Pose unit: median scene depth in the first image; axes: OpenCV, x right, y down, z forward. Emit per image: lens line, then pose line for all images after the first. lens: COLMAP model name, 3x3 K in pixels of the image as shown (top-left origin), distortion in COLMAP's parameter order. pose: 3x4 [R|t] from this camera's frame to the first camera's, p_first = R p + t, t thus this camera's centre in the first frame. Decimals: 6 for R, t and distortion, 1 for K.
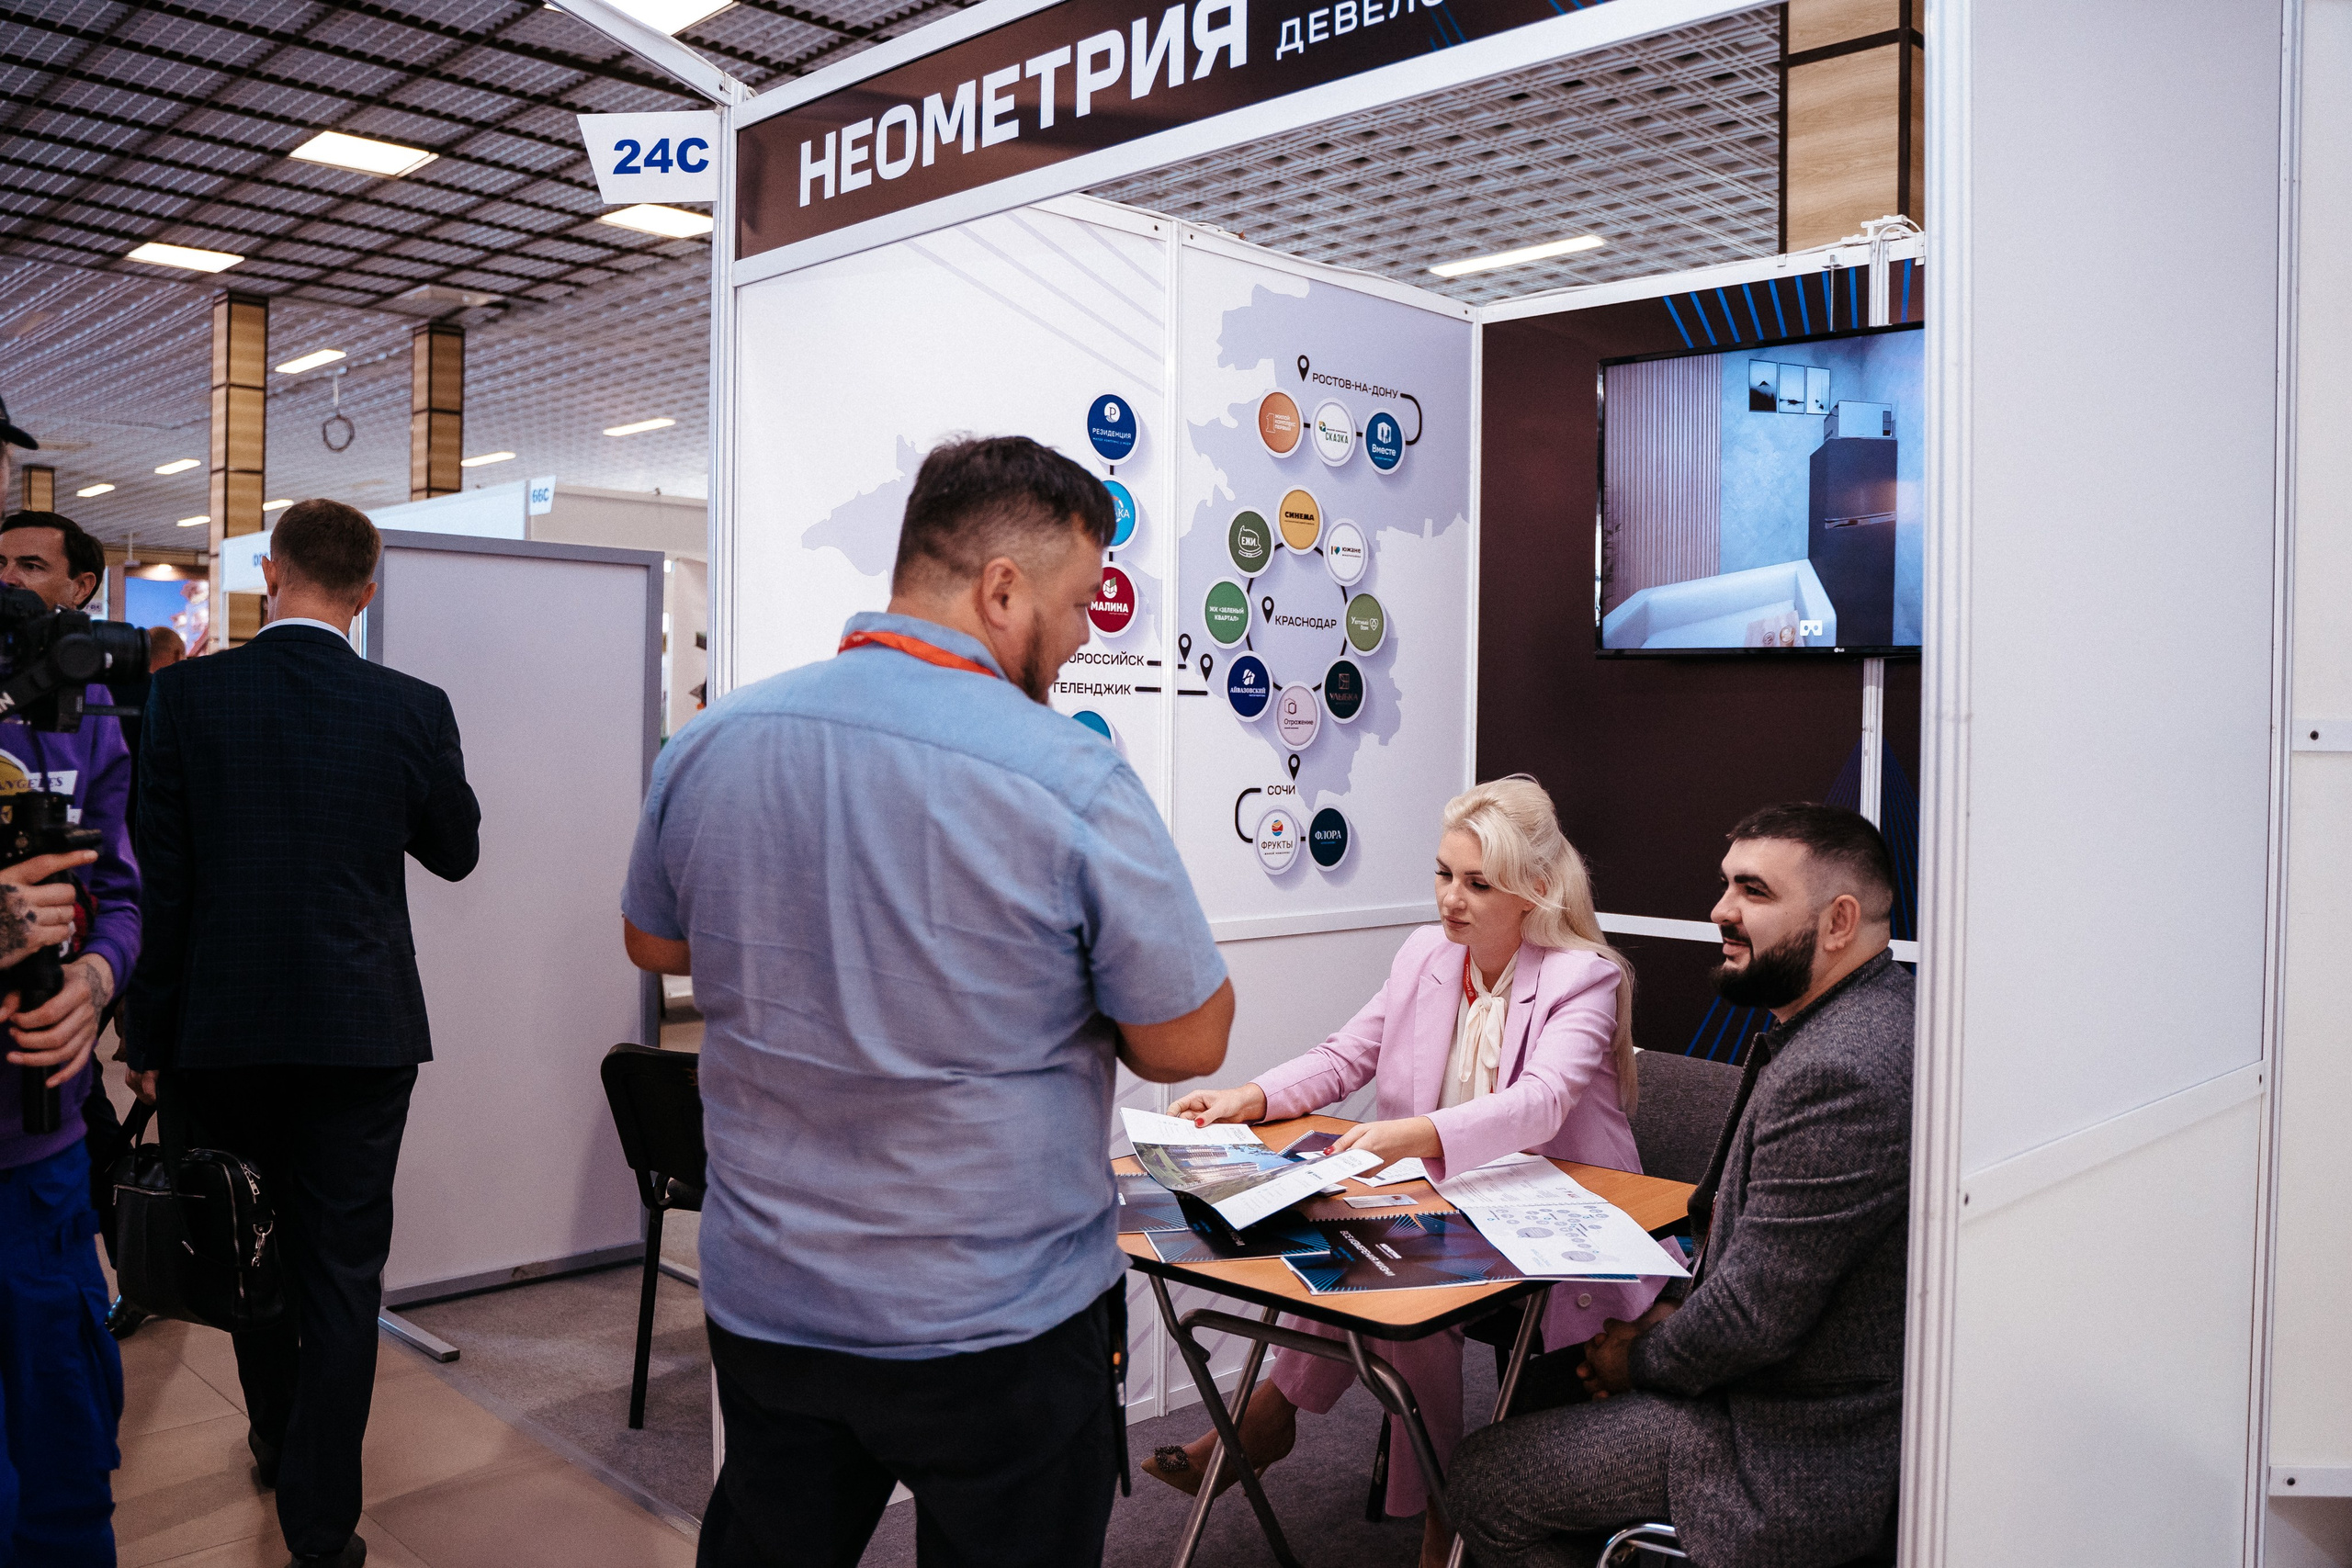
lens RADIAL K [[1892.8, 0, 1162.4], [0, 1892.8, 772.5], [0, 0, 1]] dist [-0.117472, 0.098182]
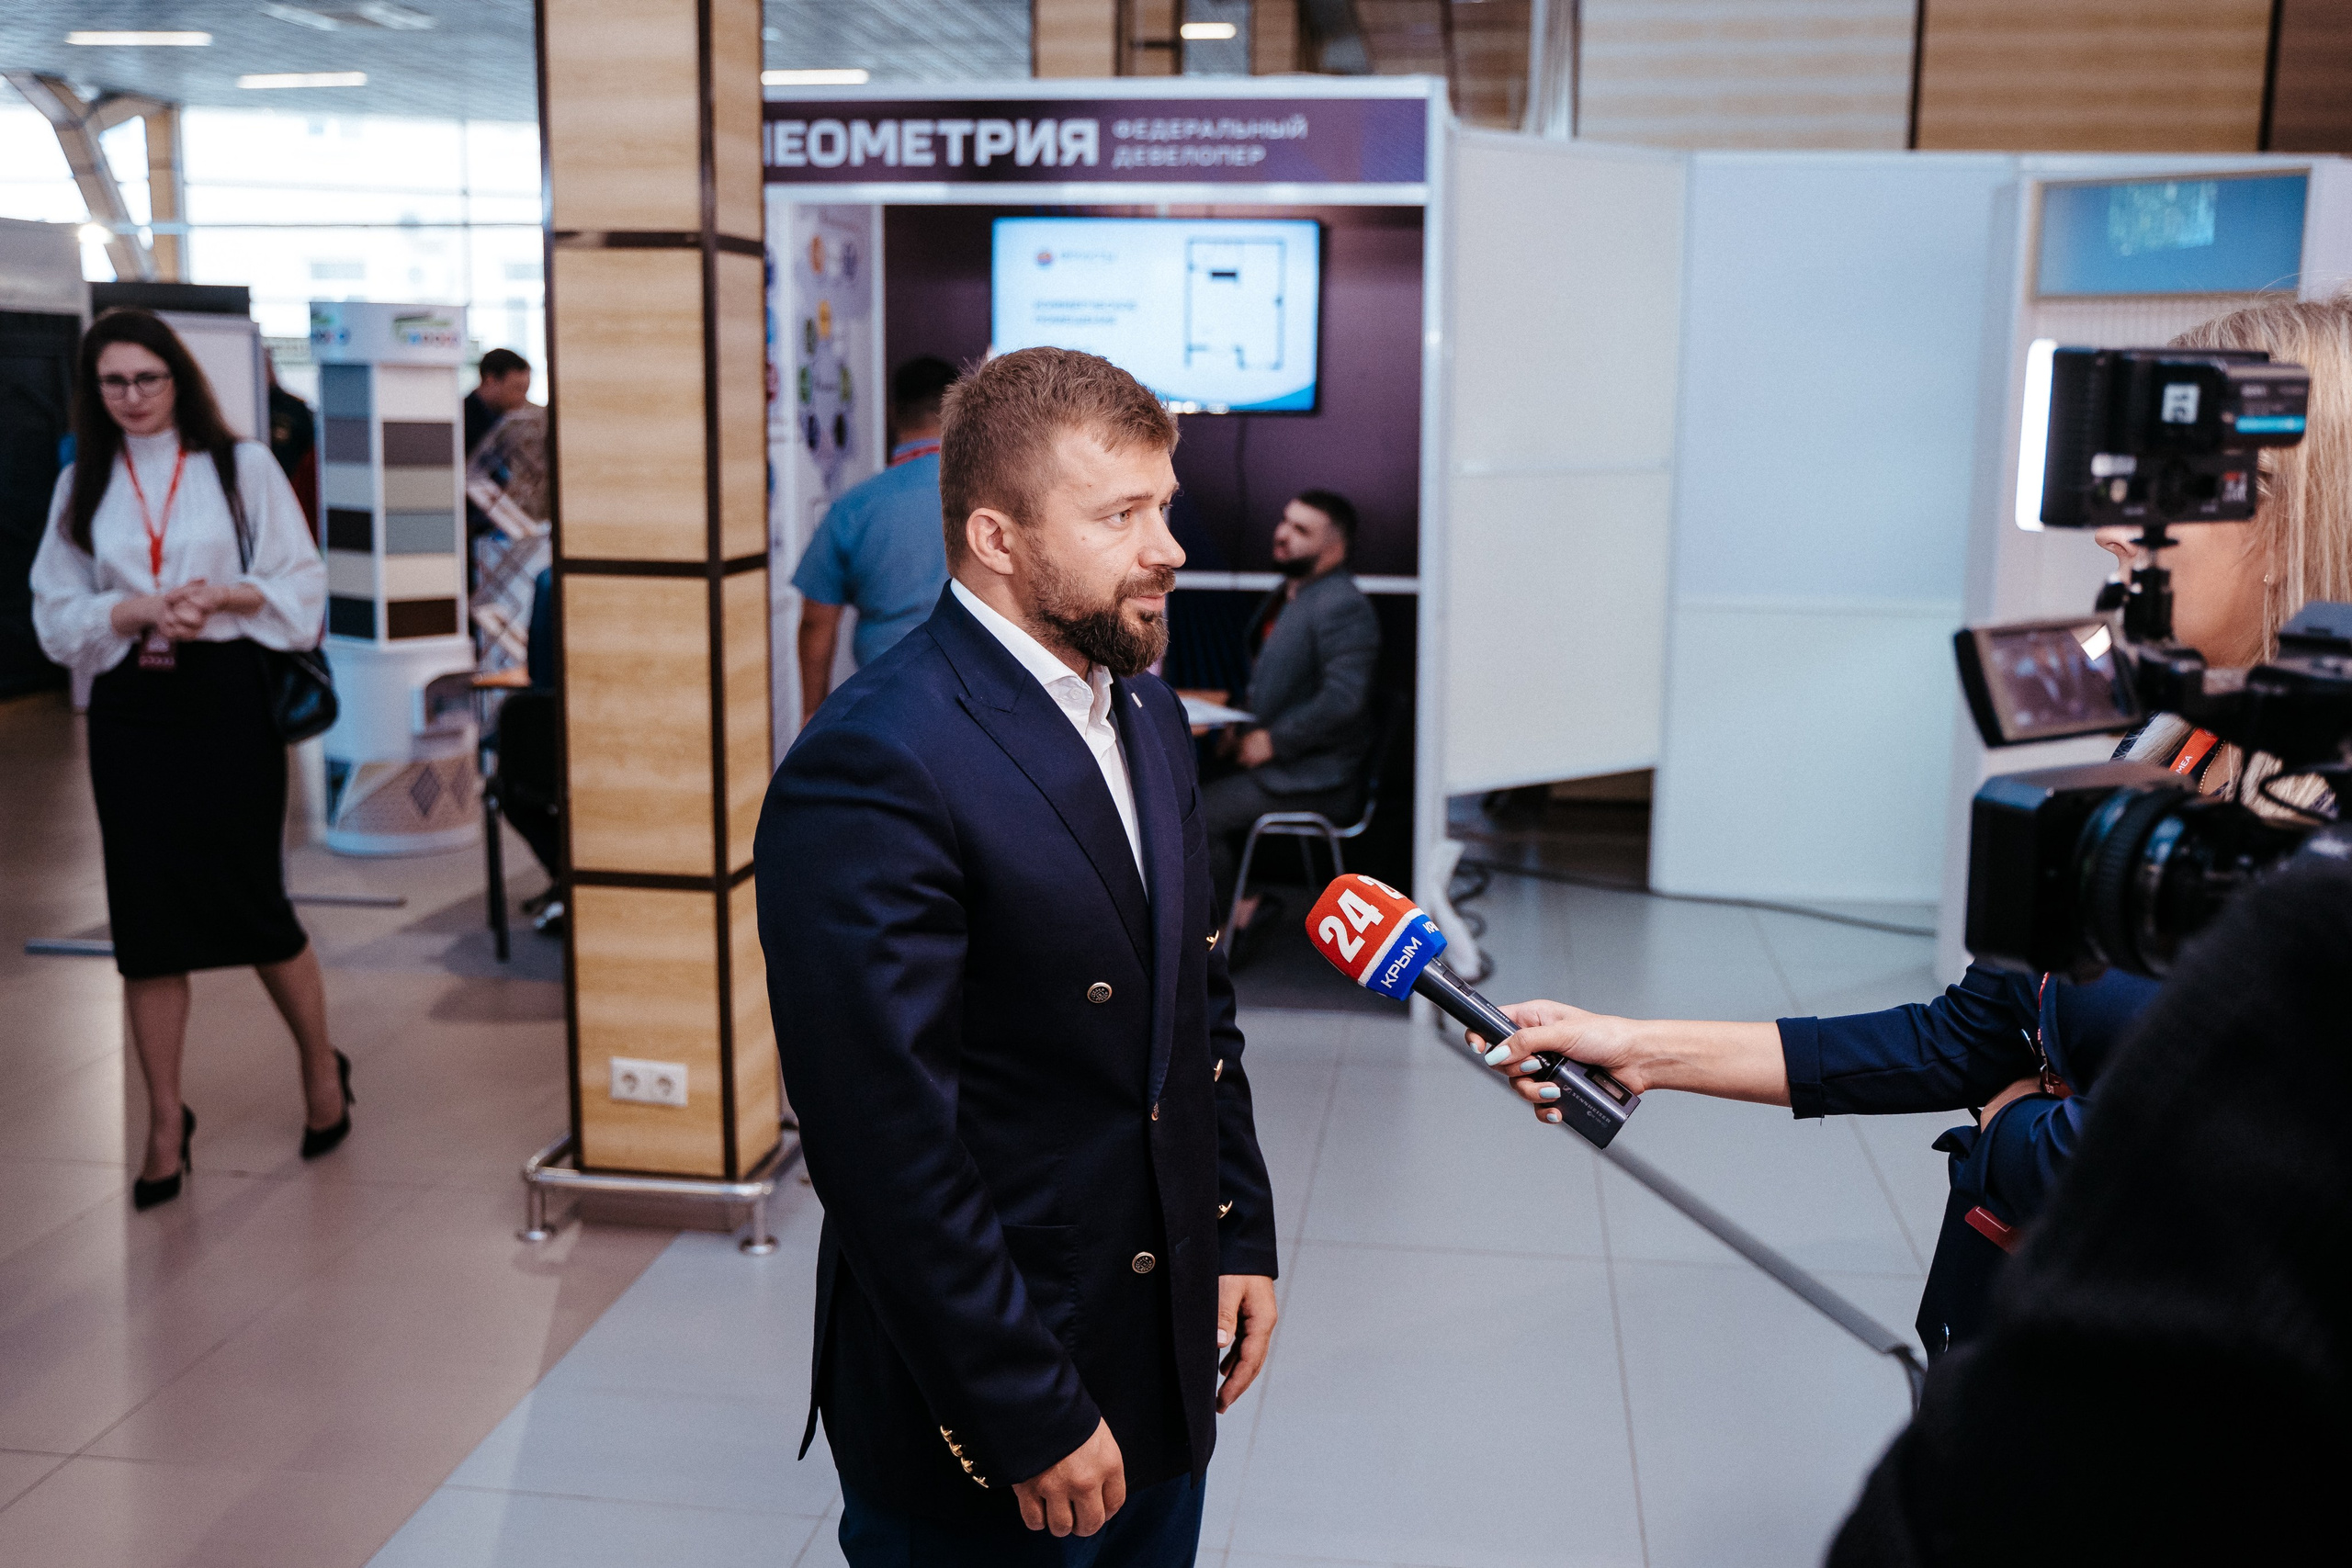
lens RADIAL K [[2325.5, 0, 1177.0], [0, 2325.5, 788.0], [0, 0, 1]] dist [-0.020037, -0.006719]
pose [[0.788714, -0.112283, 0.604420, -0.861999], [0.016601, 0.986710, 0.161638, -0.059474], [-0.614537, -0.117452, 0.780096, -0.660333]]
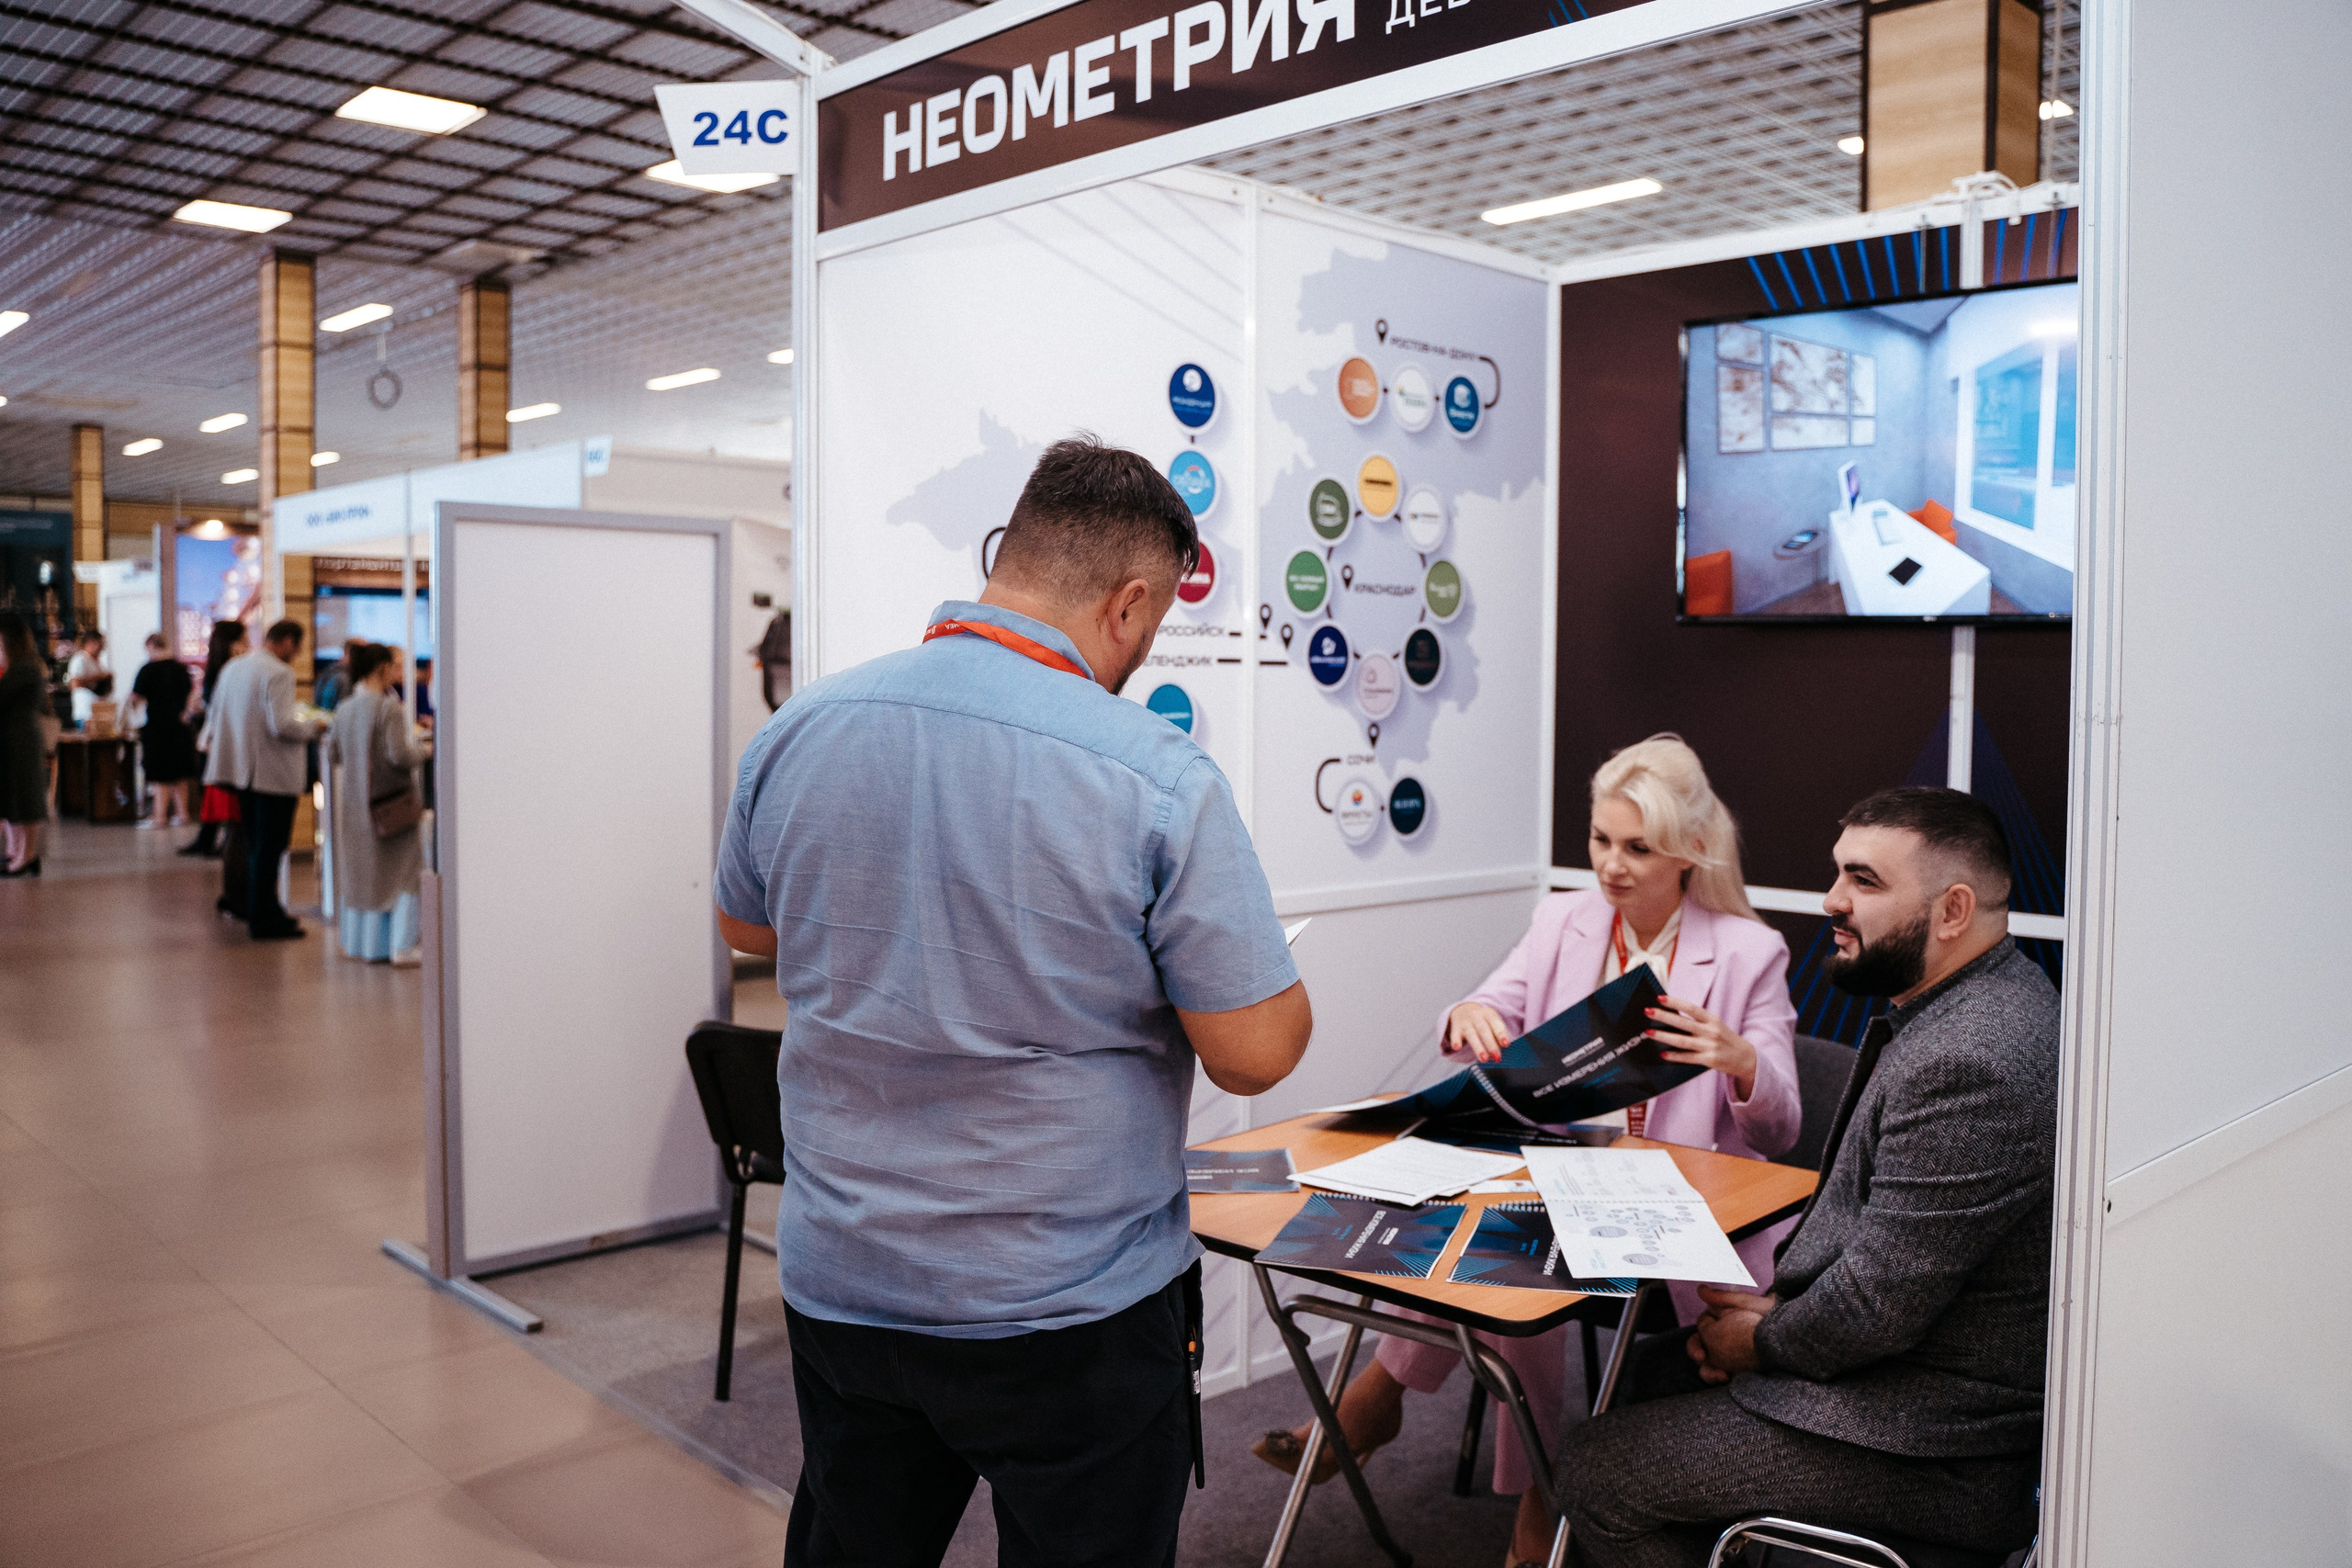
lens RADIAL K [[1892.8, 0, 1162.4], [0, 1892.8, 772.5], [0, 0, 1]] dist [-0.117472, 0.098182]
pose [[0.999784, -0.004533, -0.020305, -0.020916], [0.005130, 0.999553, 0.029445, -0.013552], [0.020163, -0.029543, 0.999360, 0.006457]]
